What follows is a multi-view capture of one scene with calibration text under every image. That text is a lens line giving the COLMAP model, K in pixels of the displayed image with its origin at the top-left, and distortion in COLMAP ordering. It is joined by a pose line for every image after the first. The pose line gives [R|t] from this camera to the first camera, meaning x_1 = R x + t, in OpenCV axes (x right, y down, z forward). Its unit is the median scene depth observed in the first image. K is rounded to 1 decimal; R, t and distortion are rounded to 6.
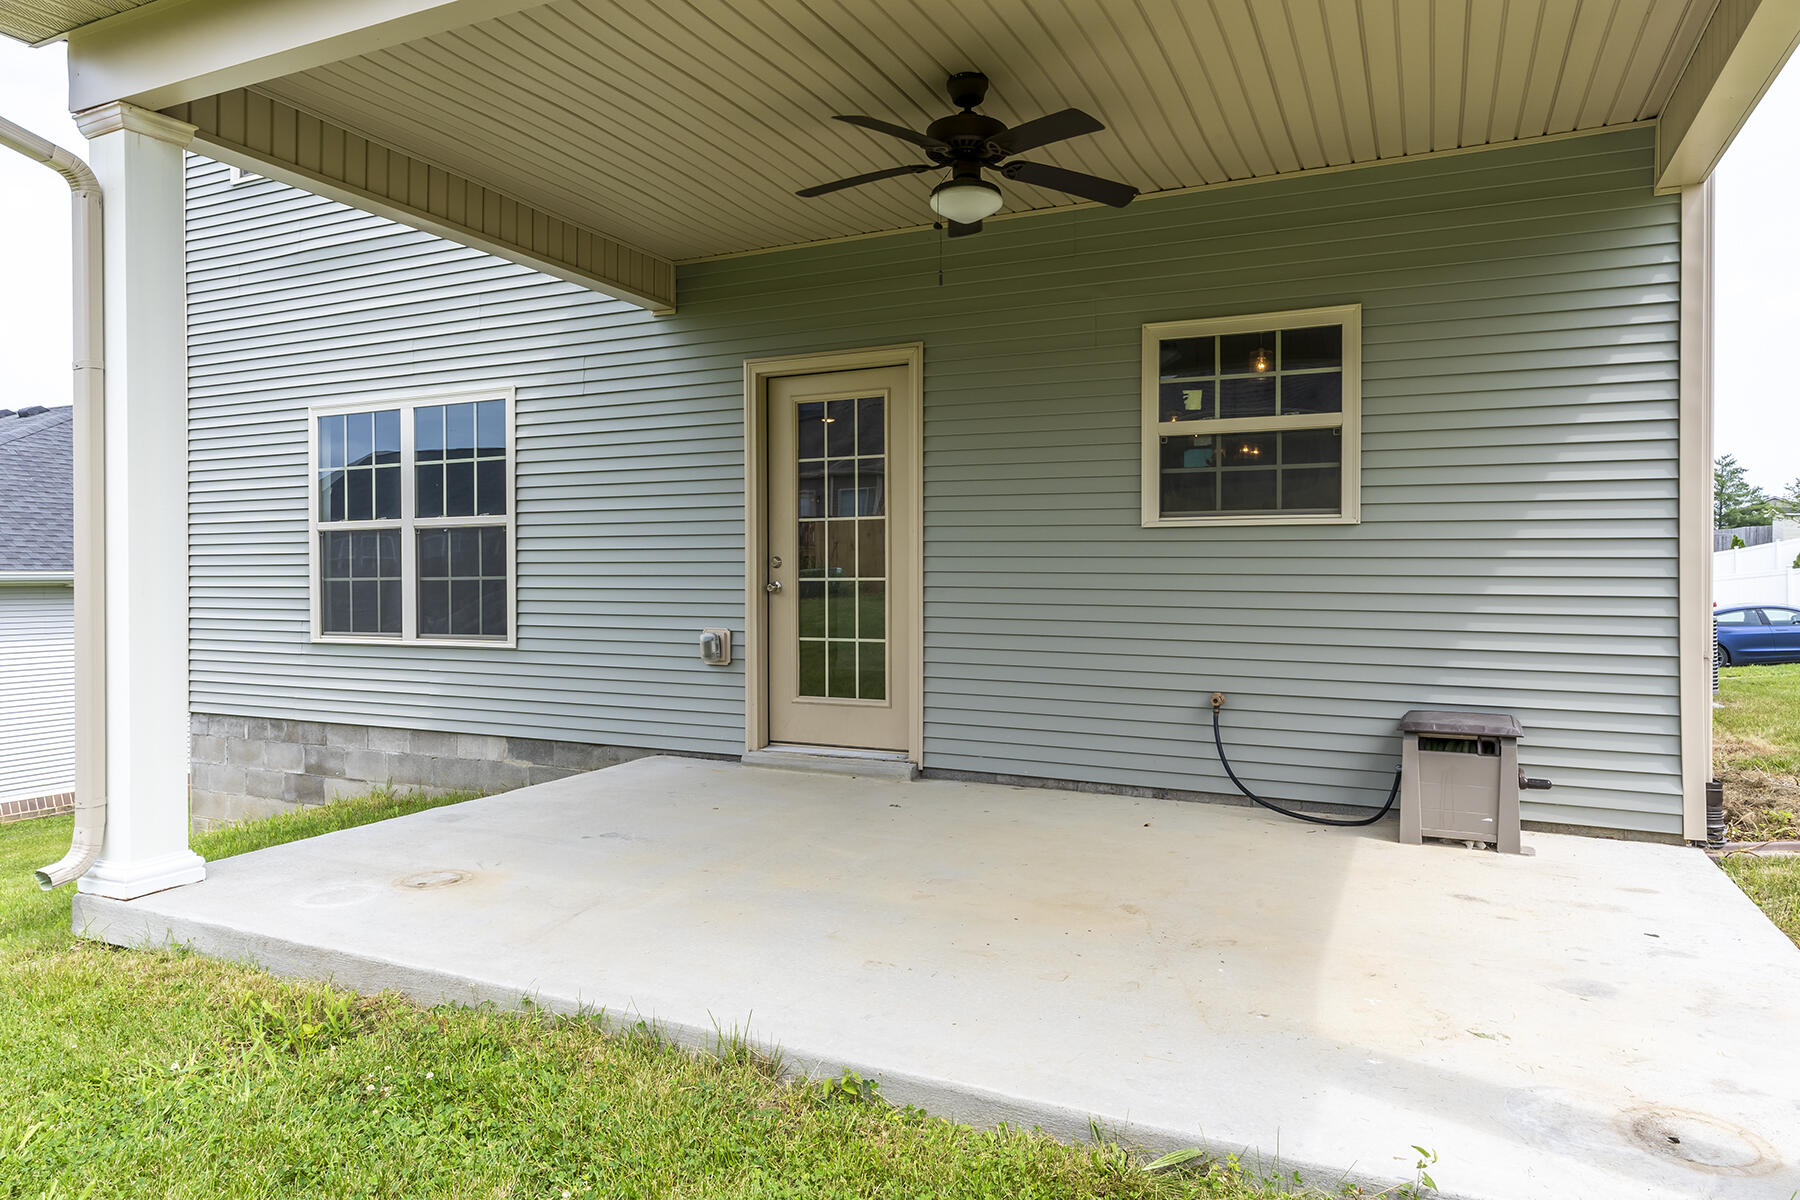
lens RADIAL K [[1124.9, 0, 893.9], [0, 1124.9, 581.4], [0, 0, 1]] dist [0.004096, 0.001918]
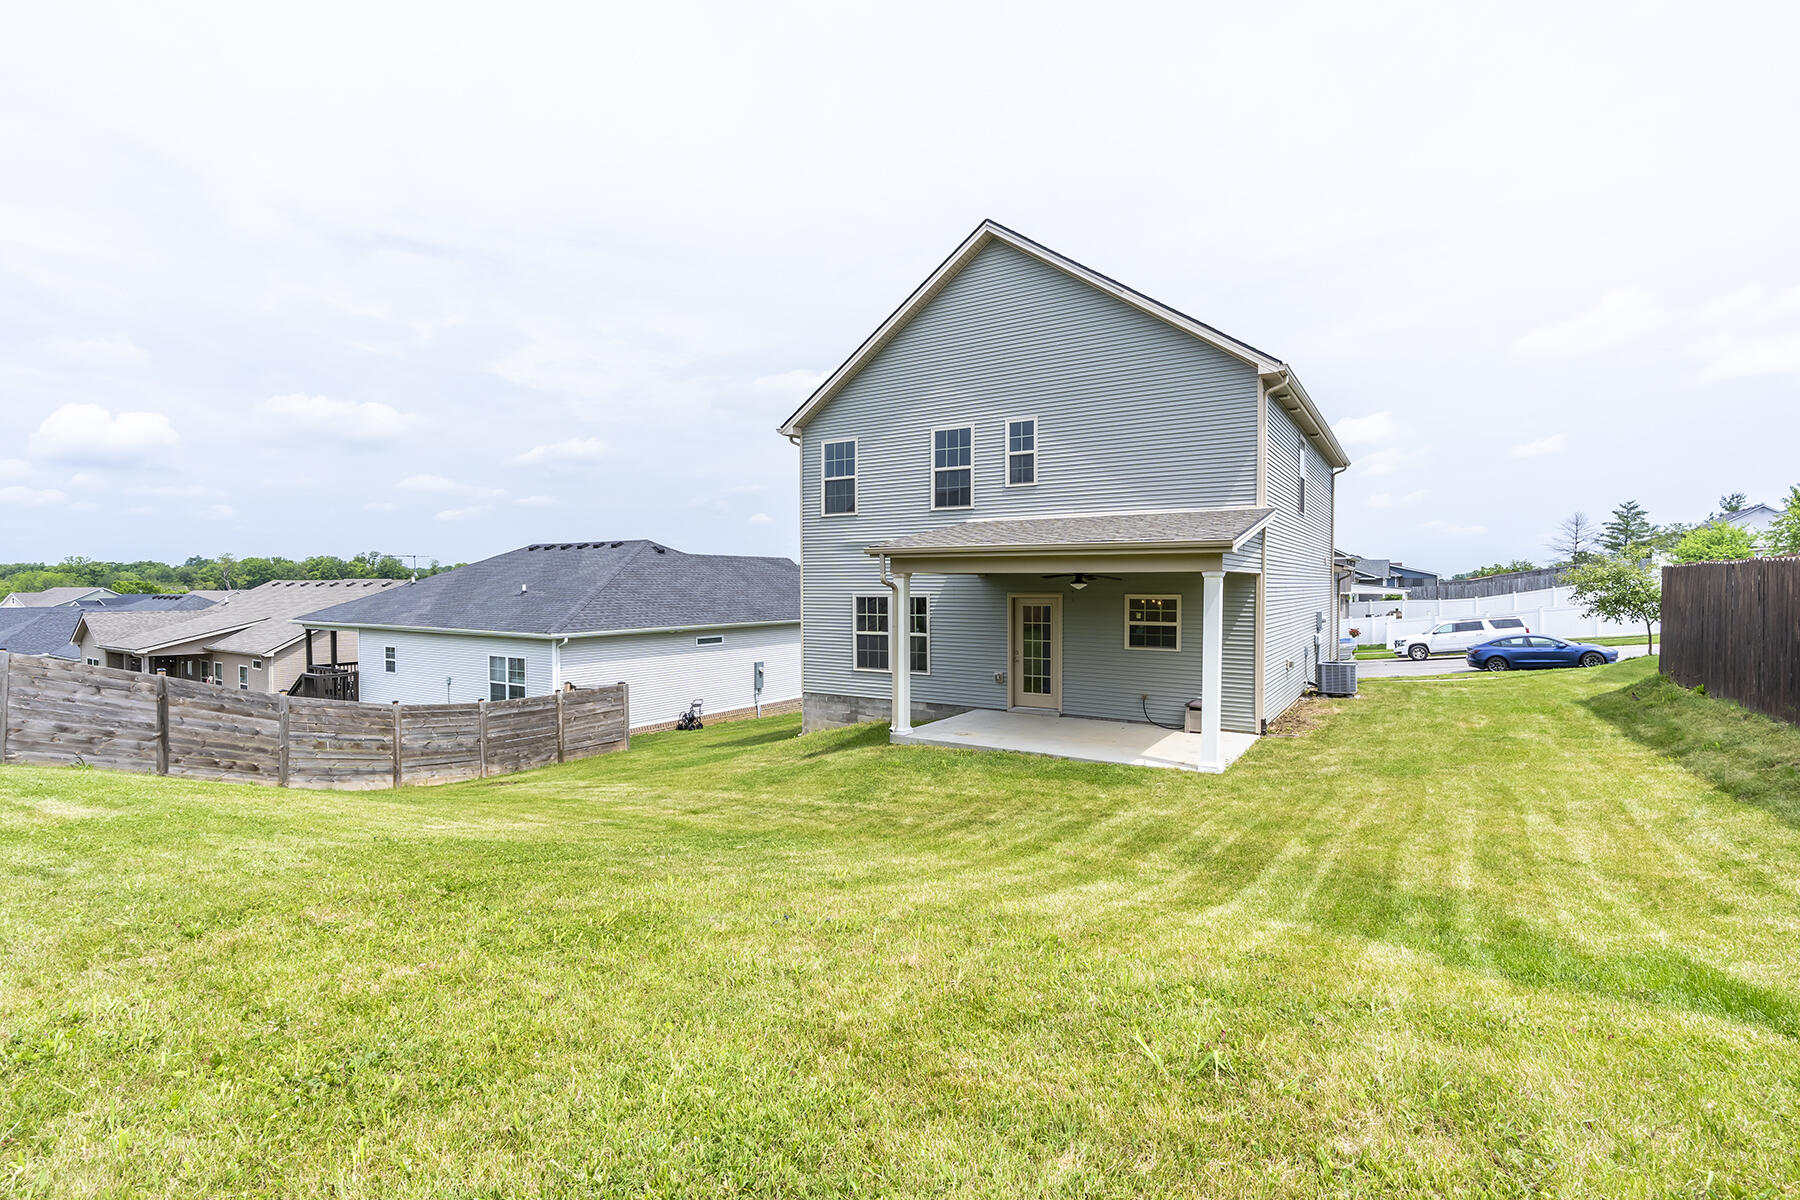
lens RADIAL K [[814.9, 0, 894.8], [0, 814.9, 607.8], [0, 0, 1]] dist [-0.003938, 0.000185]
pose [[0.992179, 0.001816, -0.124807, -0.164086], [0.001131, 0.999722, 0.023538, -0.210248], [0.124815, -0.023495, 0.991902, -1.474322]]
